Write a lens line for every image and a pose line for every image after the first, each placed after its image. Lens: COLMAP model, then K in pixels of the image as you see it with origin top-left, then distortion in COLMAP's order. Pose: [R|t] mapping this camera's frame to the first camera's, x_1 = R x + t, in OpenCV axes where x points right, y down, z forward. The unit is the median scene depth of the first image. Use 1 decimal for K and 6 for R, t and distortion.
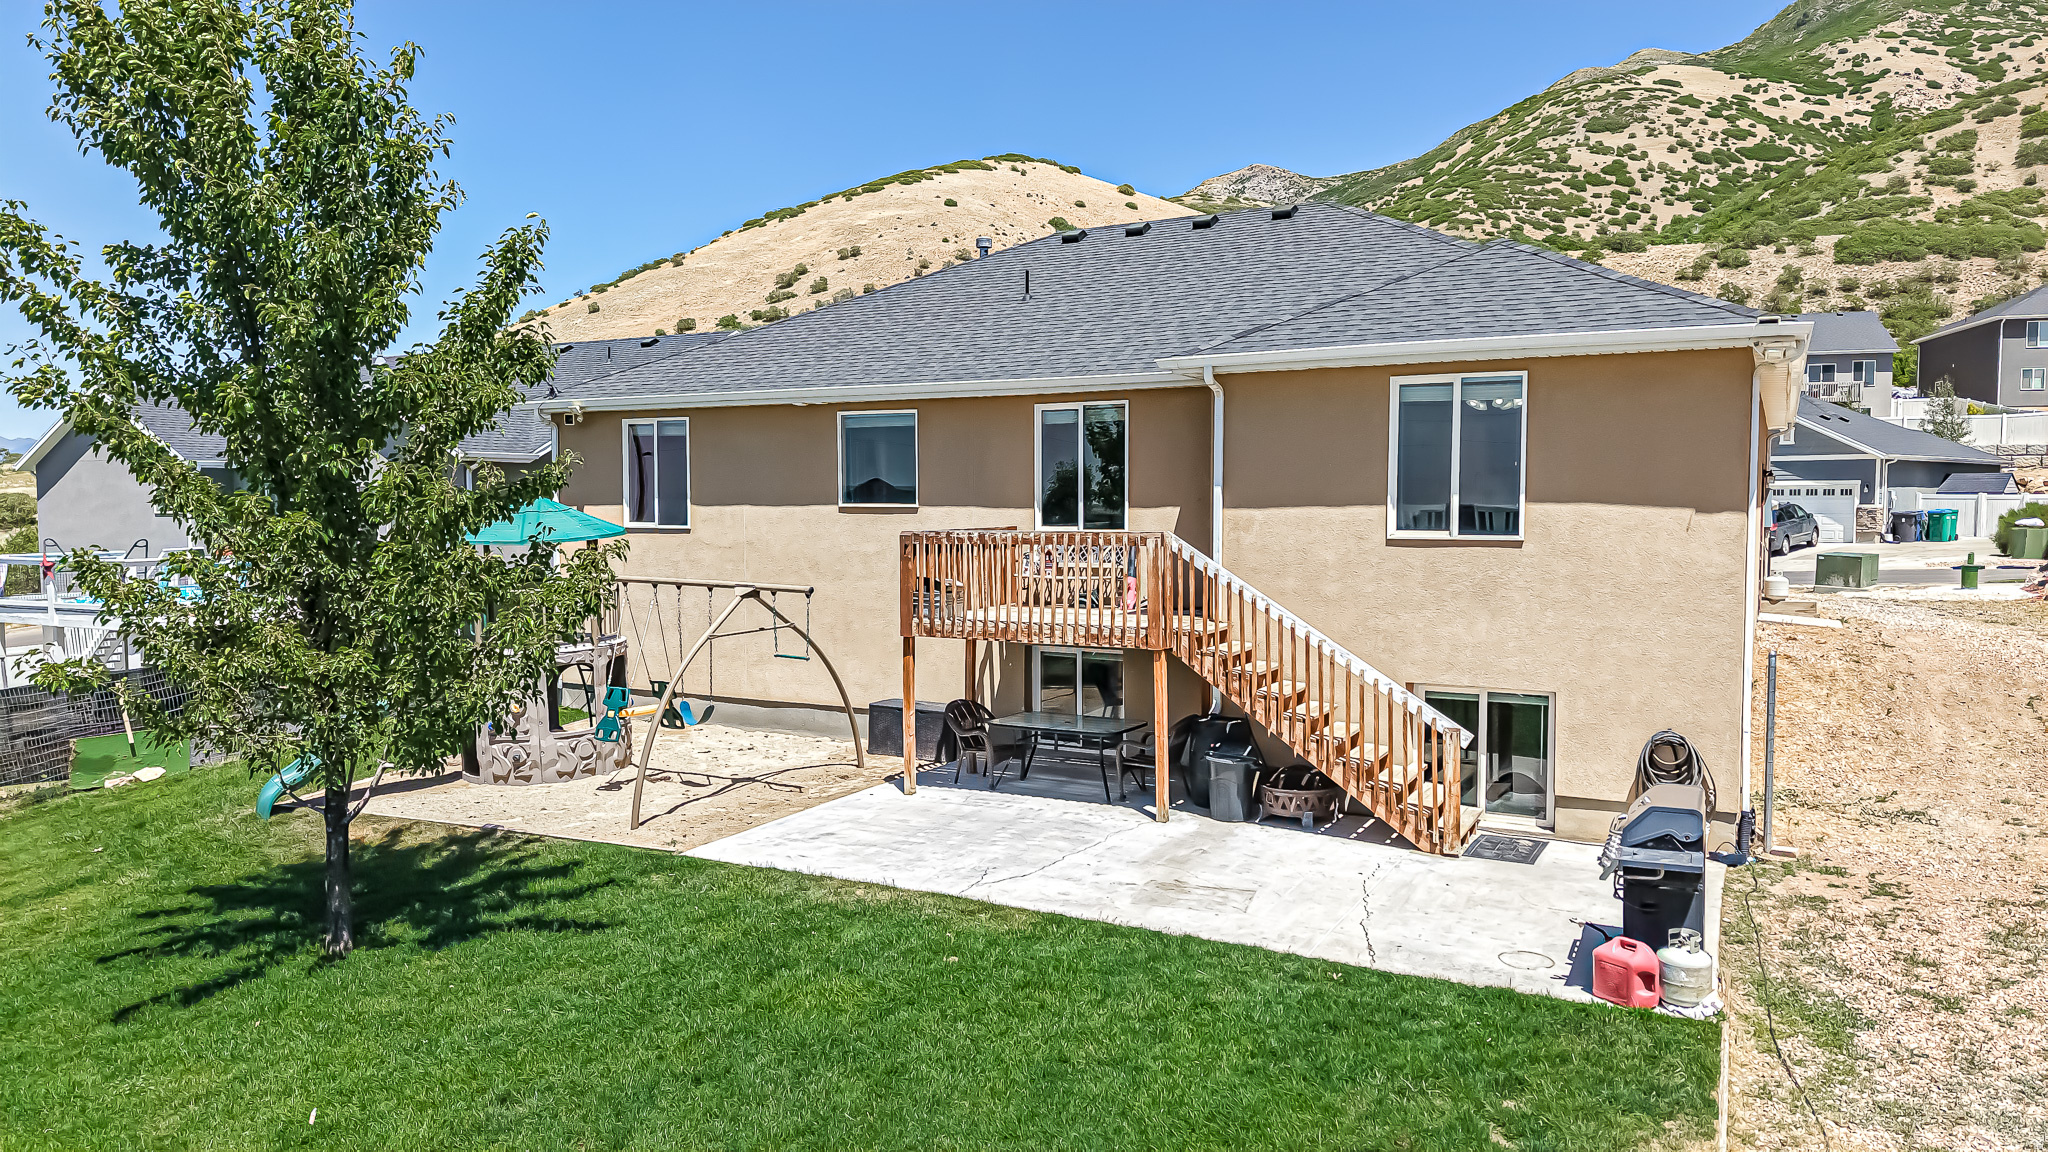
lens RADIAL K [[1374.7, 0, 1021.7], [0, 1374.7, 573.6], [0, 0, 1]] dist [0.026379, -0.022467]
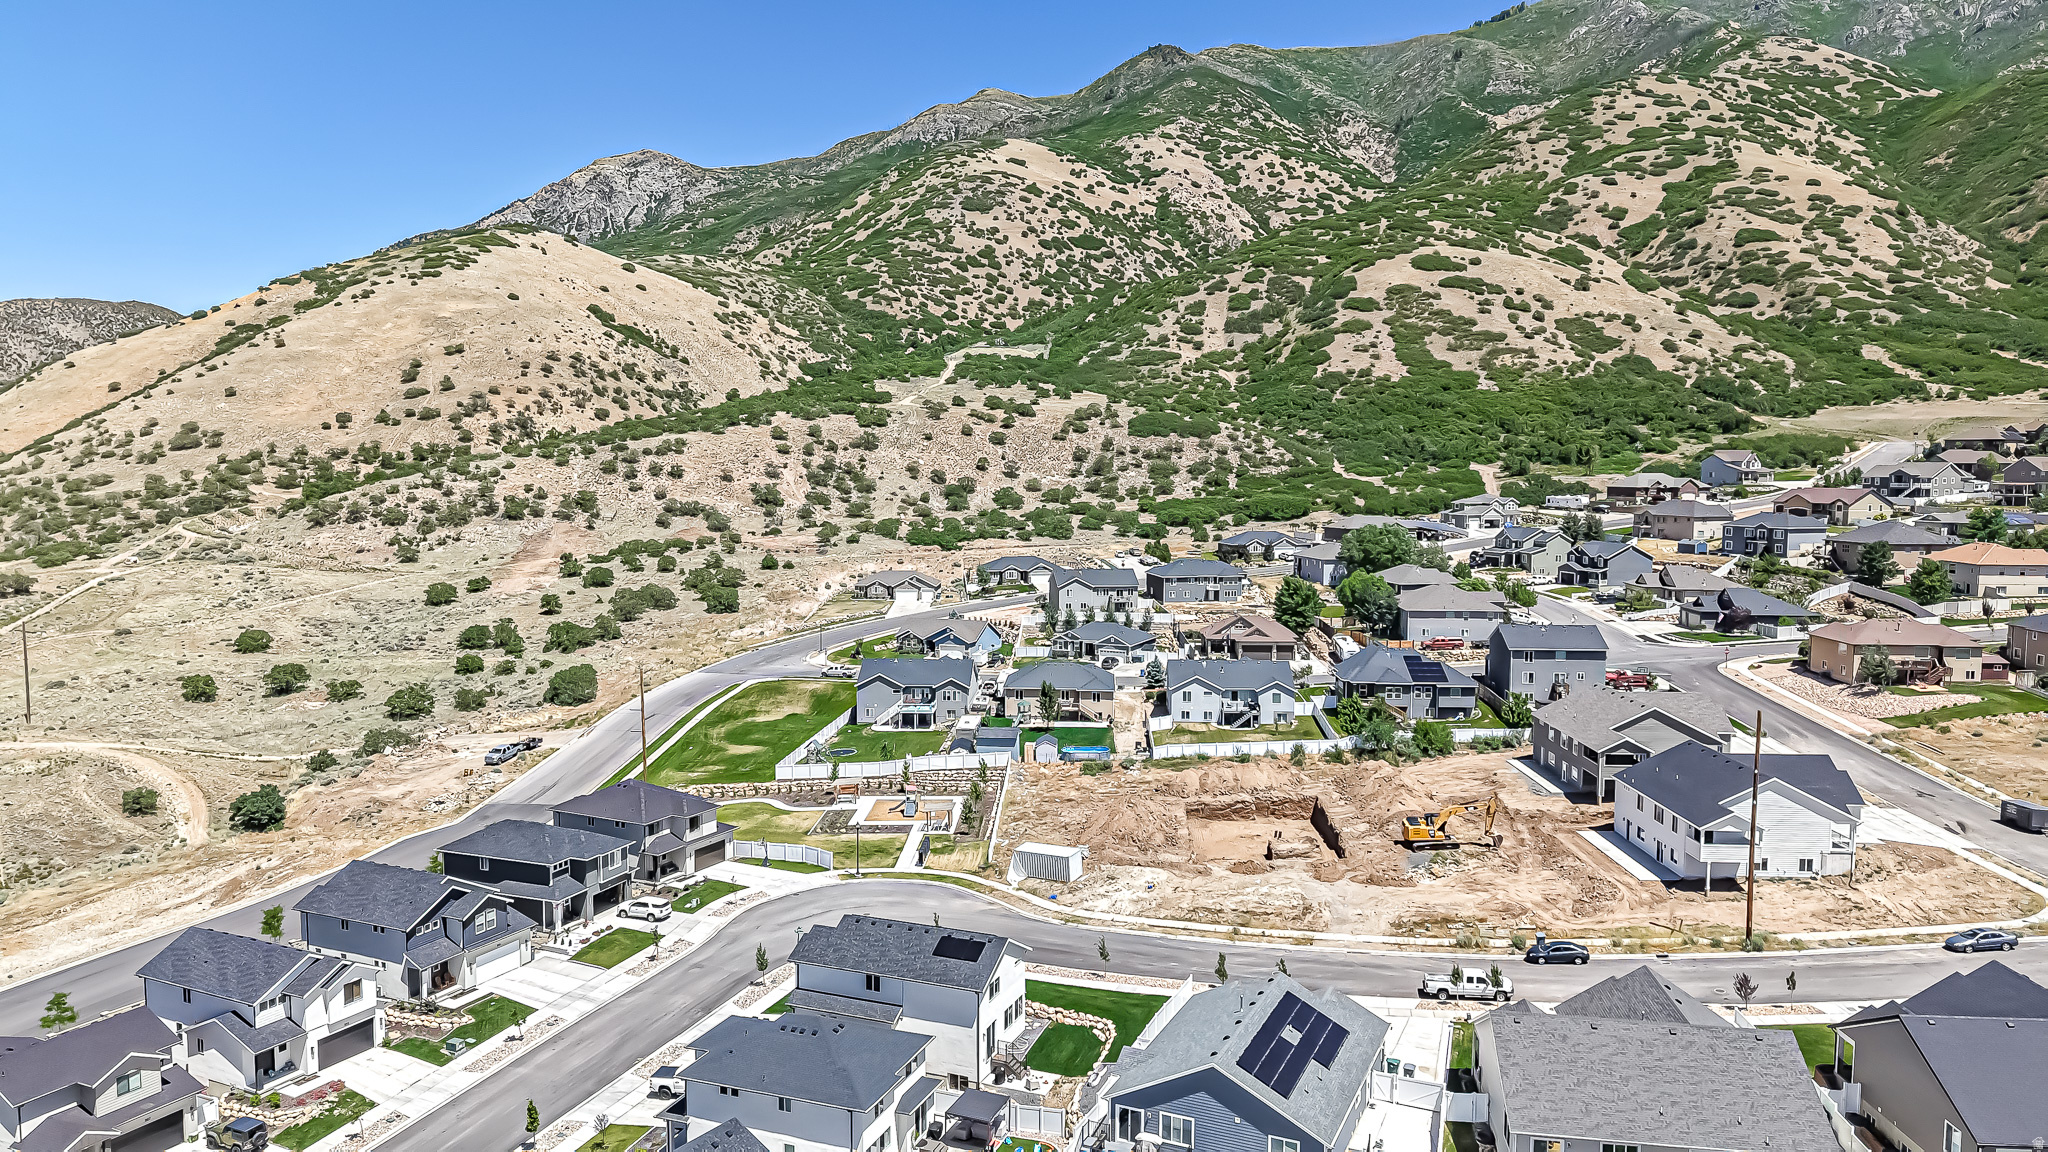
lens RADIAL K [[1365.4, 0, 1021.6], [0, 1365.4, 582.6], [0, 0, 1]] dist [0.074212, -0.091068]
pose [[0.902878, -0.035034, 0.428467, -0.109983], [0.020607, 0.999055, 0.038264, -0.031134], [-0.429403, -0.025718, 0.902747, -0.196416]]
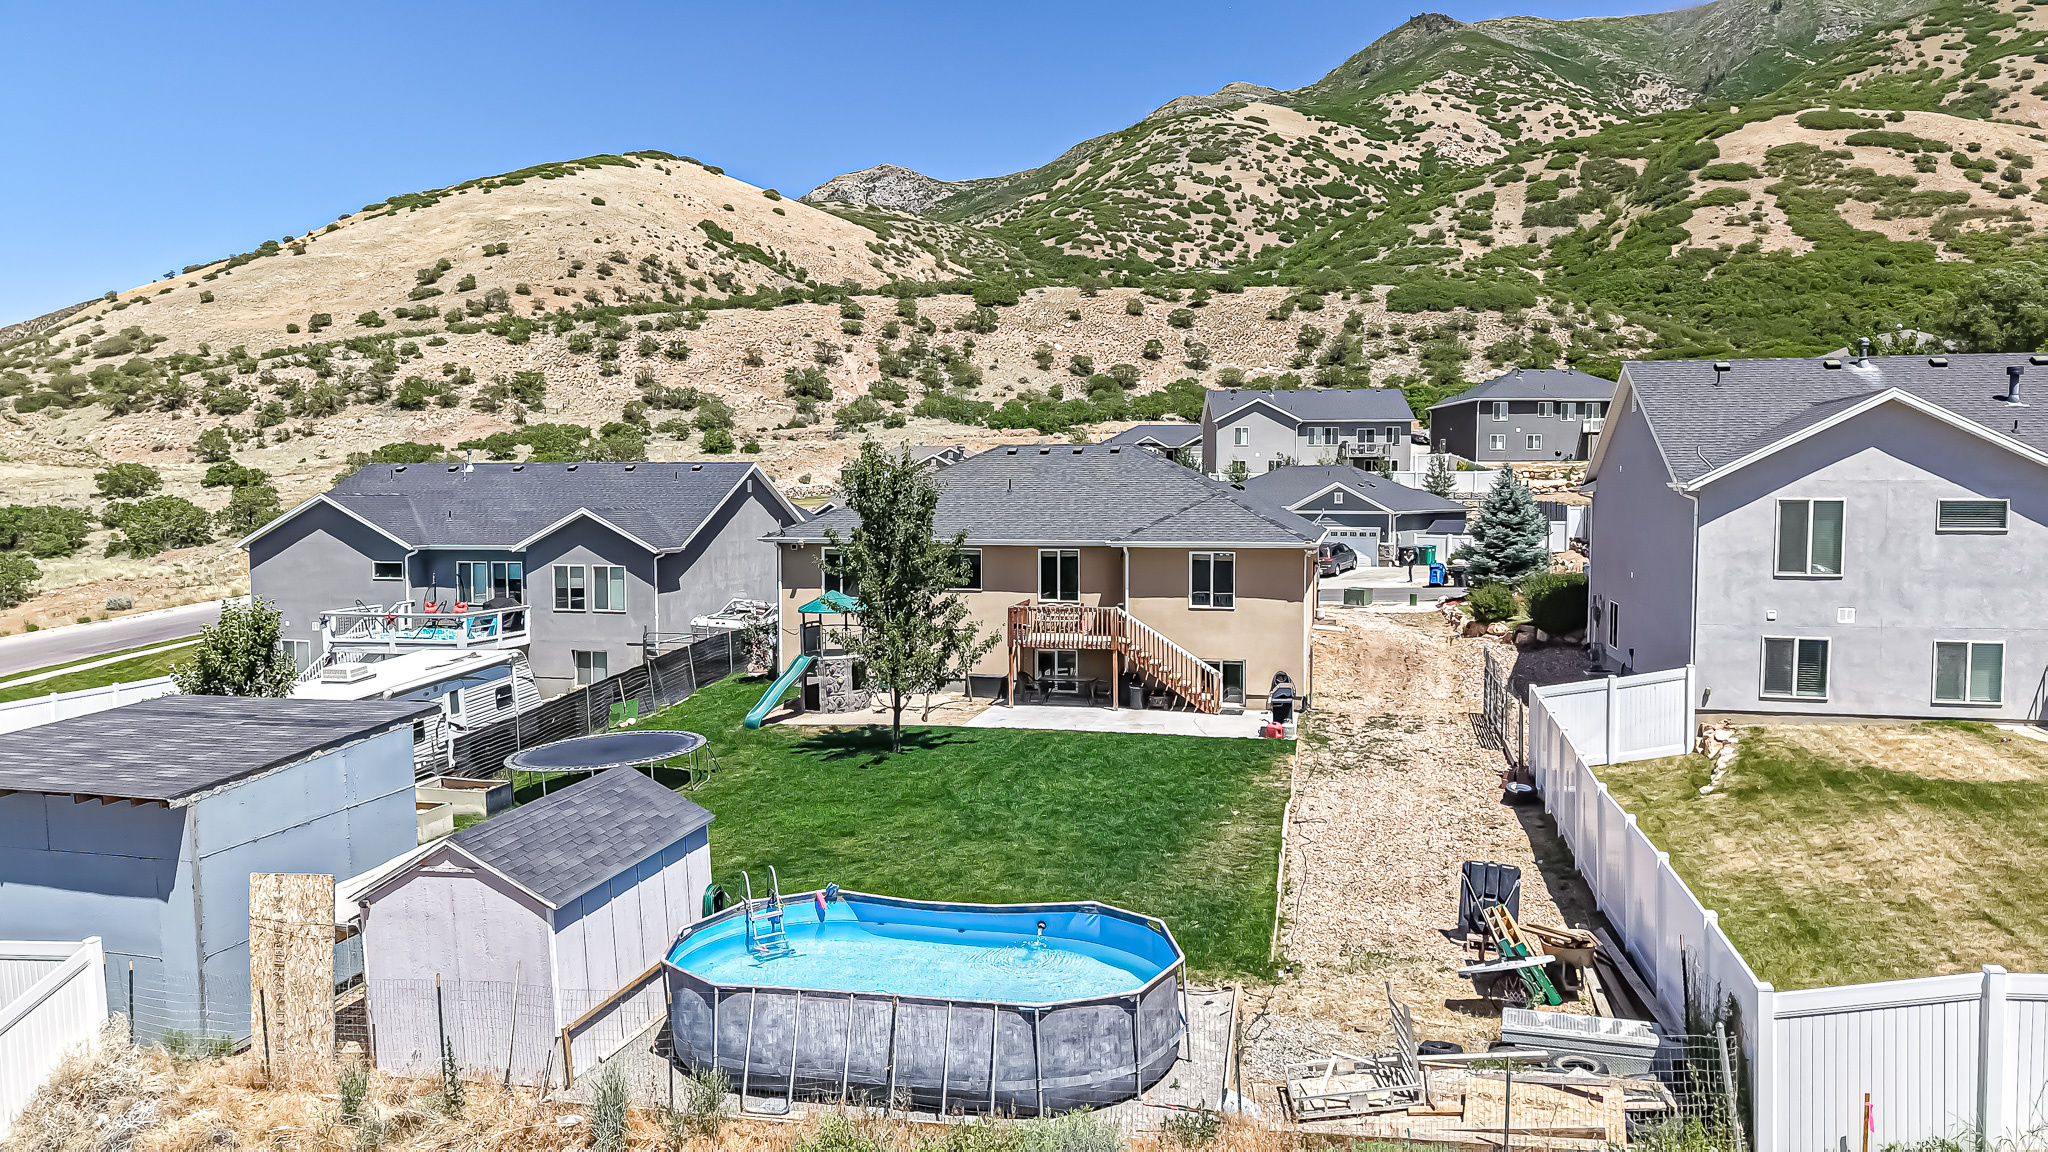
lens RADIAL K [[1374.7, 0, 1021.7], [0, 1374.7, 573.6], [0, 0, 1]] dist [0.026379, -0.022467]
pose [[0.965108, -0.015045, 0.261421, -0.013052], [0.013785, 0.999883, 0.006650, -0.001924], [-0.261490, -0.002814, 0.965202, -0.026539]]
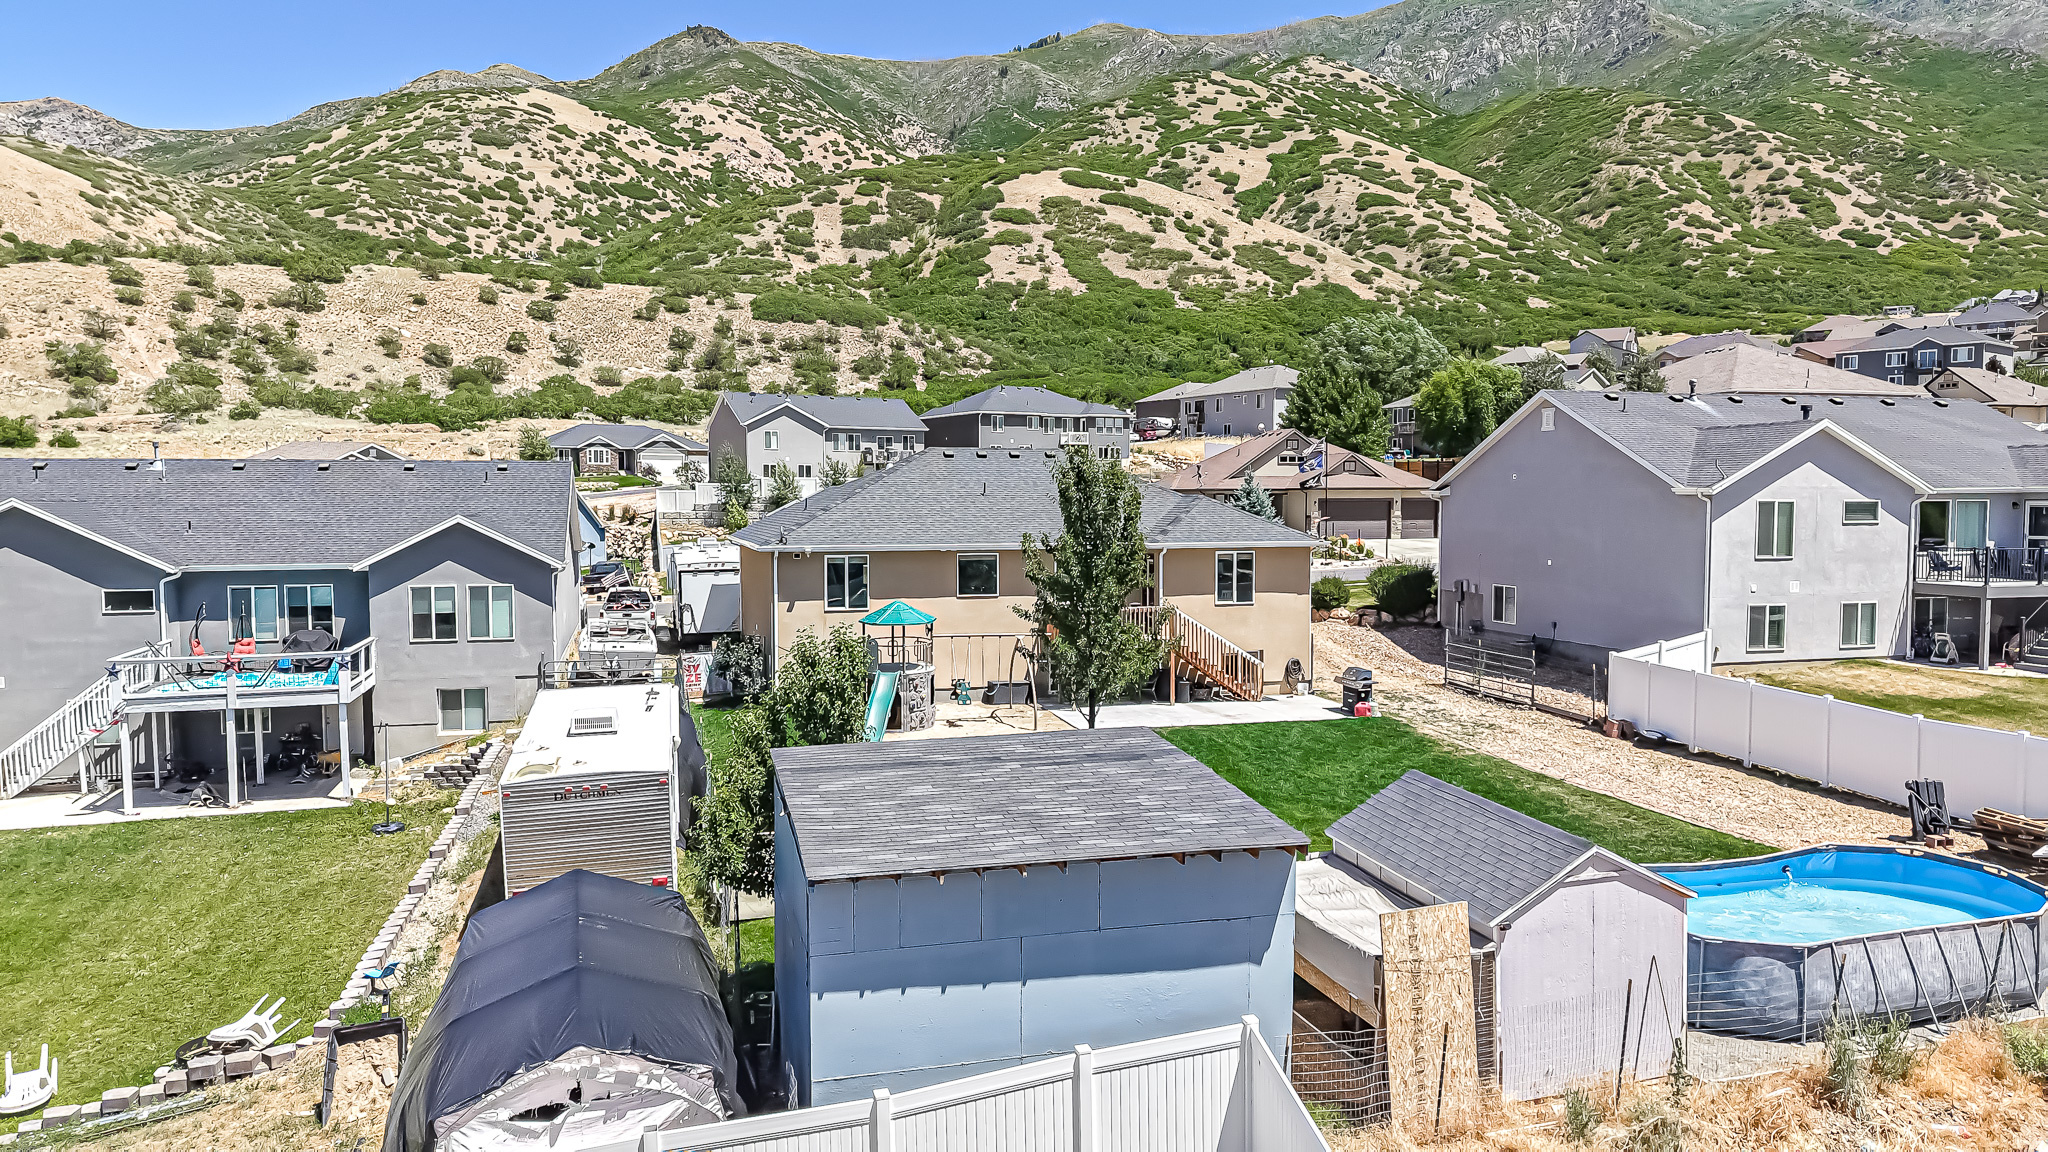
lens RADIAL K [[1372.8, 0, 1023.4], [0, 1372.8, 577.8], [0, 0, 1]] dist [0.035590, -0.042804]
pose [[0.713730, -0.041845, 0.699169, -0.034808], [0.038819, 0.999043, 0.020164, -0.002600], [-0.699344, 0.012750, 0.714672, -0.013939]]
